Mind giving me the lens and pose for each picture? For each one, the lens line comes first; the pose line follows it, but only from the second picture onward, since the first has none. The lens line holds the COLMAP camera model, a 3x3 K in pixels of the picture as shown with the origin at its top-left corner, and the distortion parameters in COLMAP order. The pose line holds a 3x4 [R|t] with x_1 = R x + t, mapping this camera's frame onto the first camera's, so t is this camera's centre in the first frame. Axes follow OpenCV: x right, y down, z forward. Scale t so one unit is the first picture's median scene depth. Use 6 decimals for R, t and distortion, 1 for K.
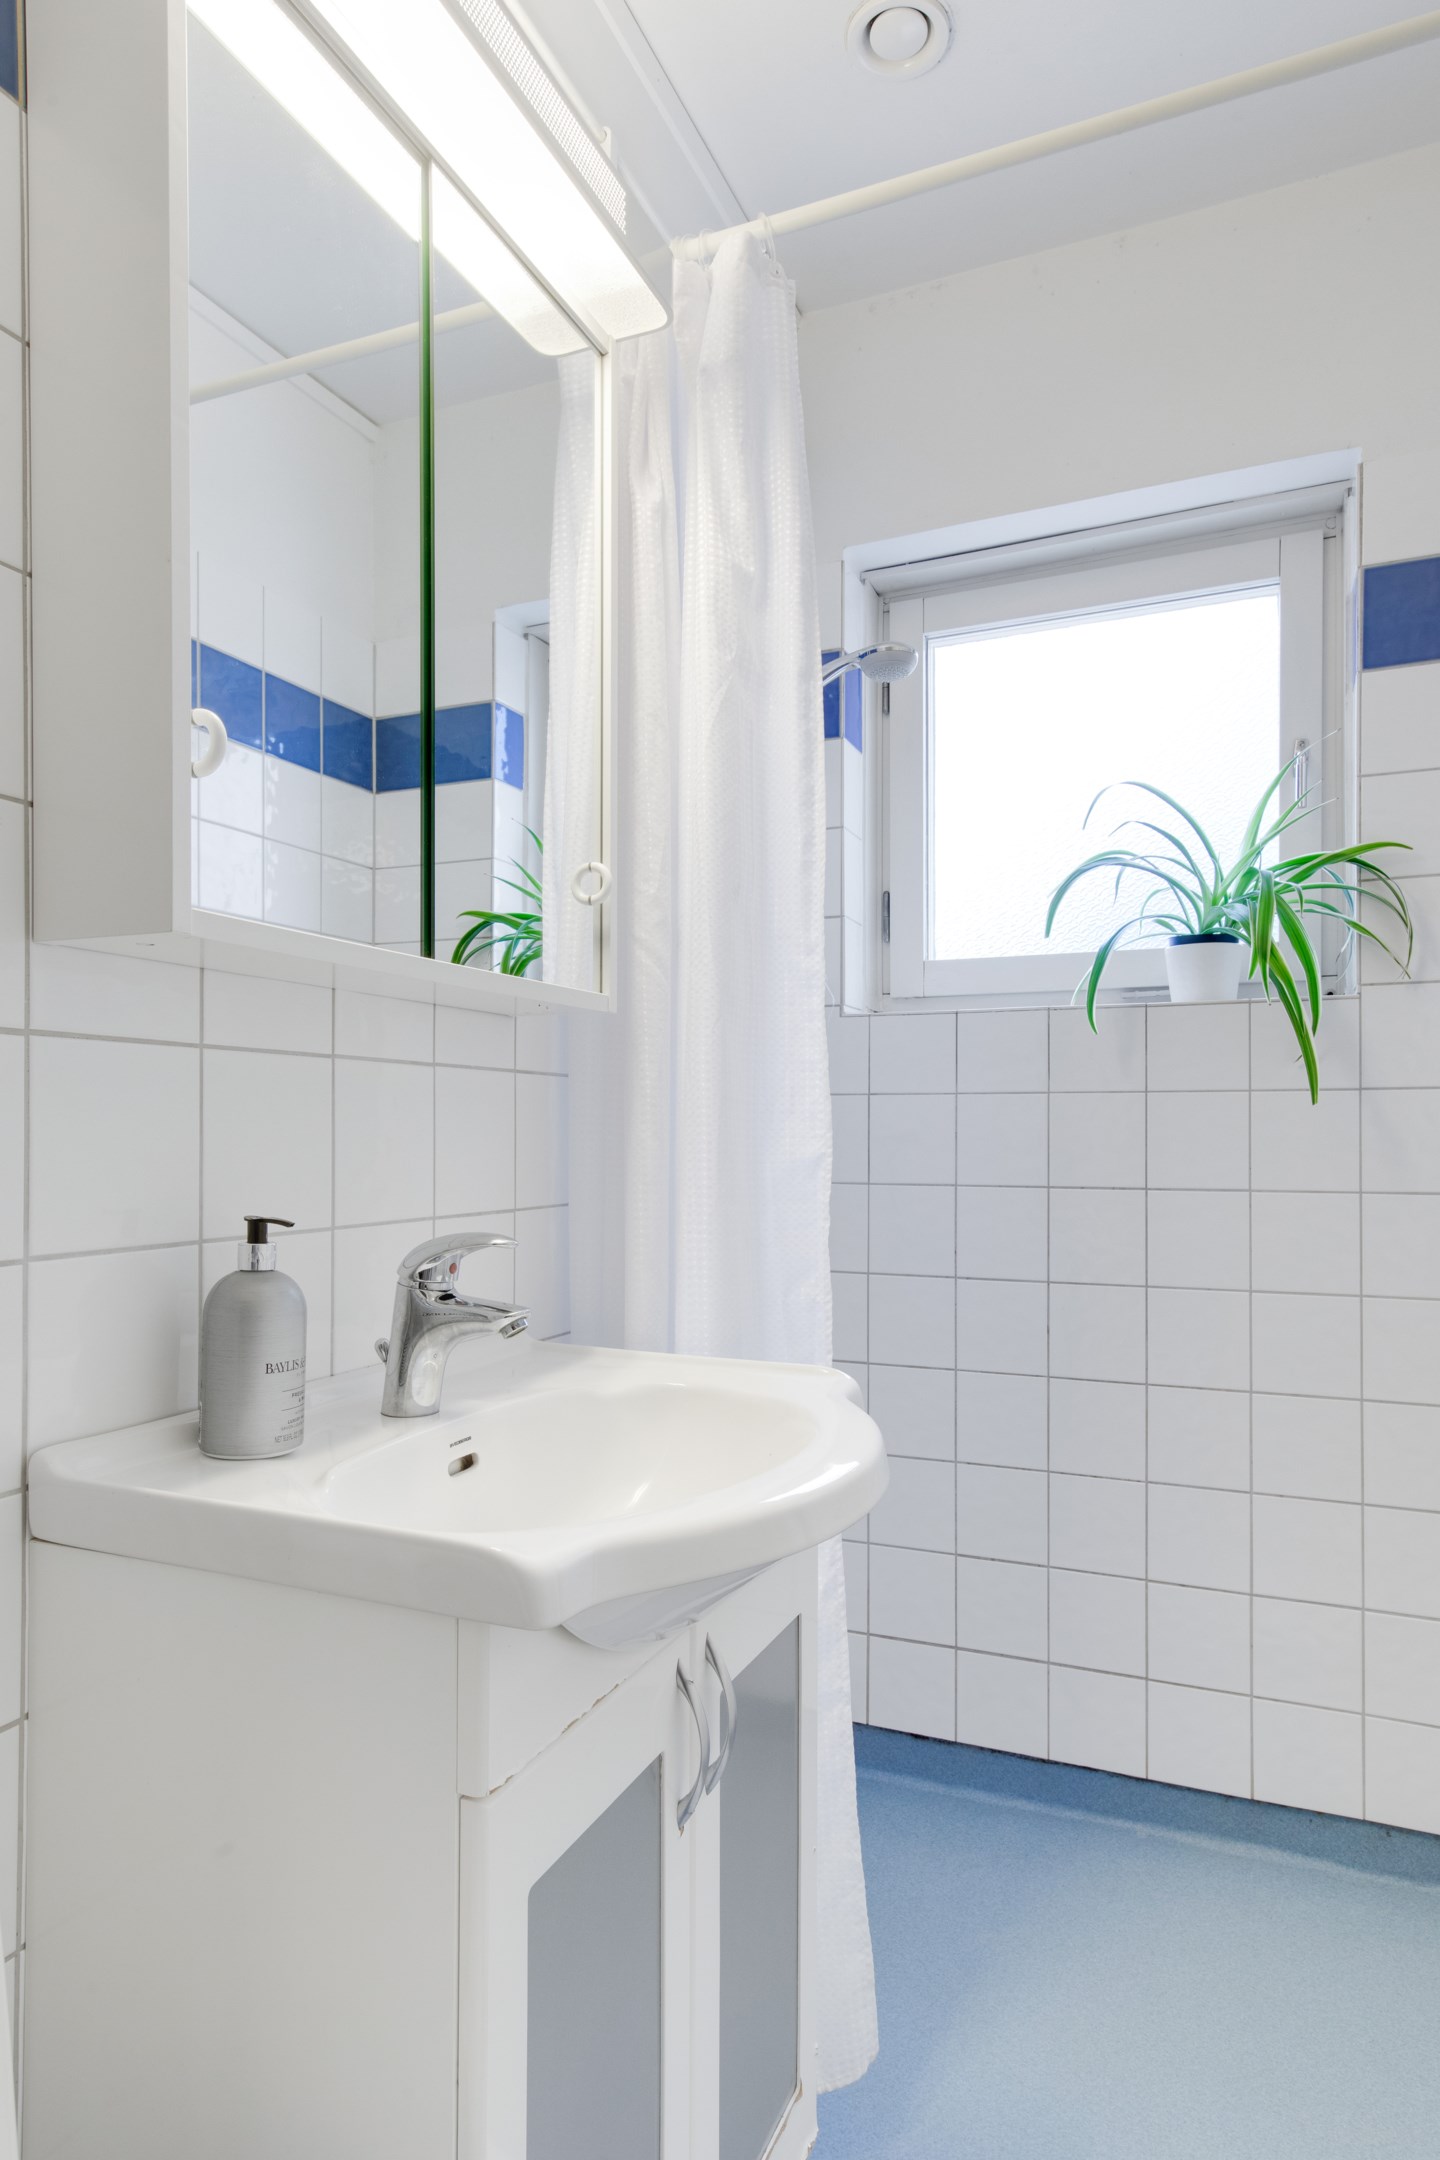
lens RADIAL K [[1179.5, 0, 829.2], [0, 1179.5, 1139.9], [0, 0, 1]] dist [0.000417, 0.018698]
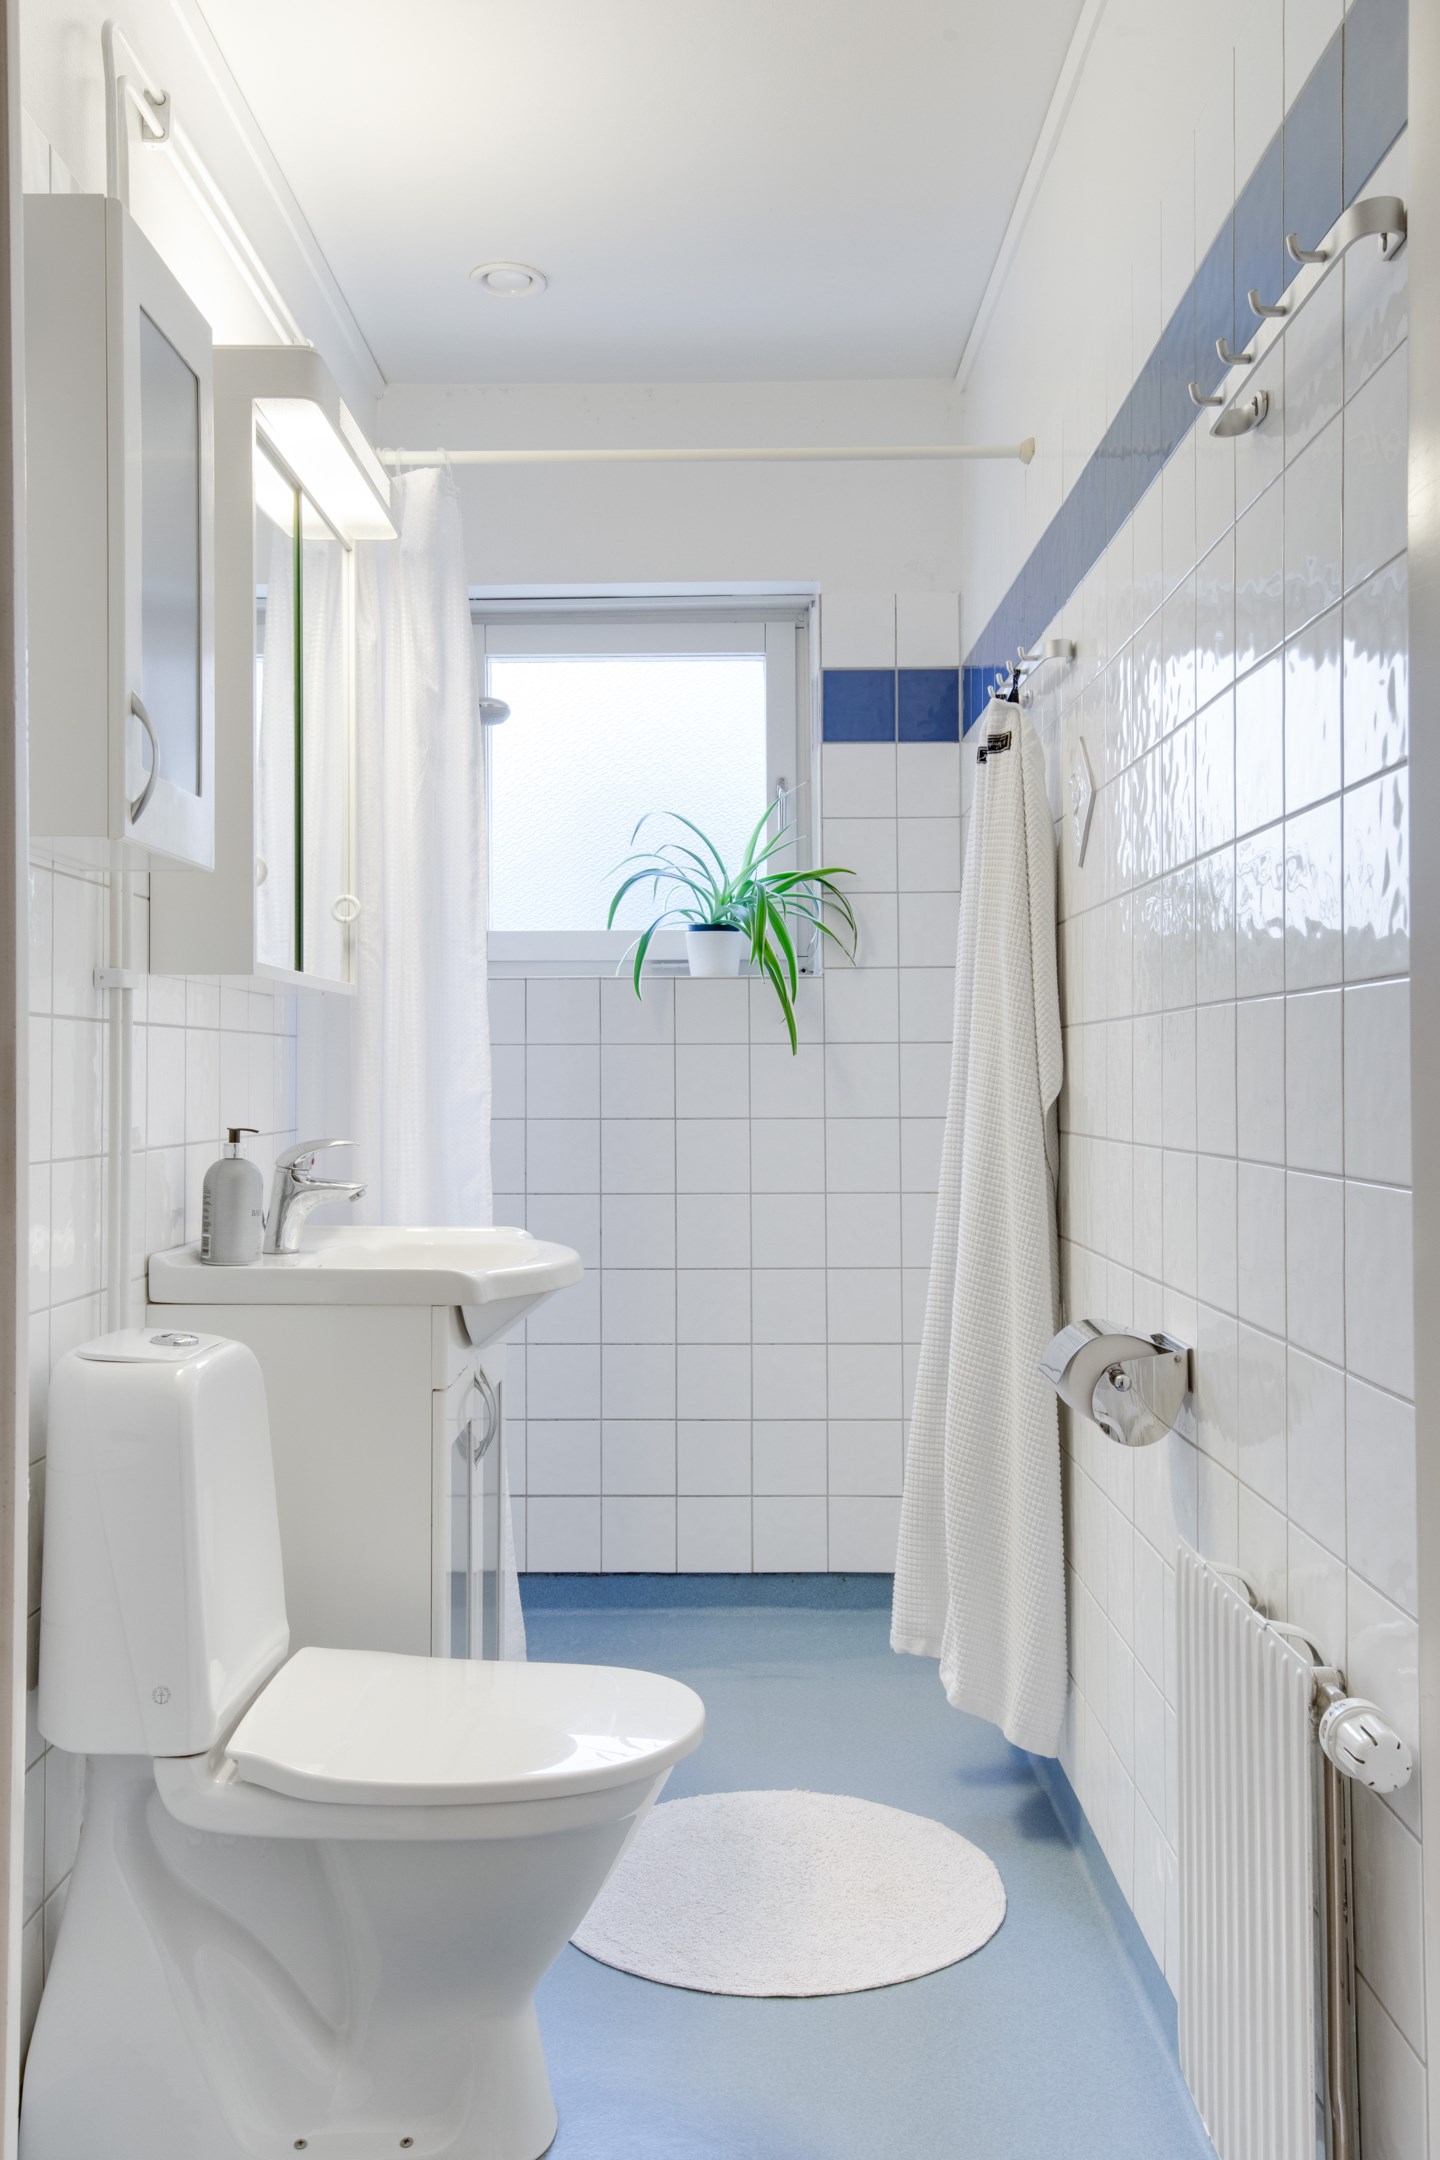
lens RADIAL K [[1649.2, 0, 715.4], [0, 1649.2, 1108.4], [0, 0, 1]] dist [-0.001908, 0.009513]
pose [[0.938413, -0.011784, 0.345313, -0.337048], [0.006895, 0.999858, 0.015384, 0.002593], [-0.345446, -0.012056, 0.938361, -0.768158]]
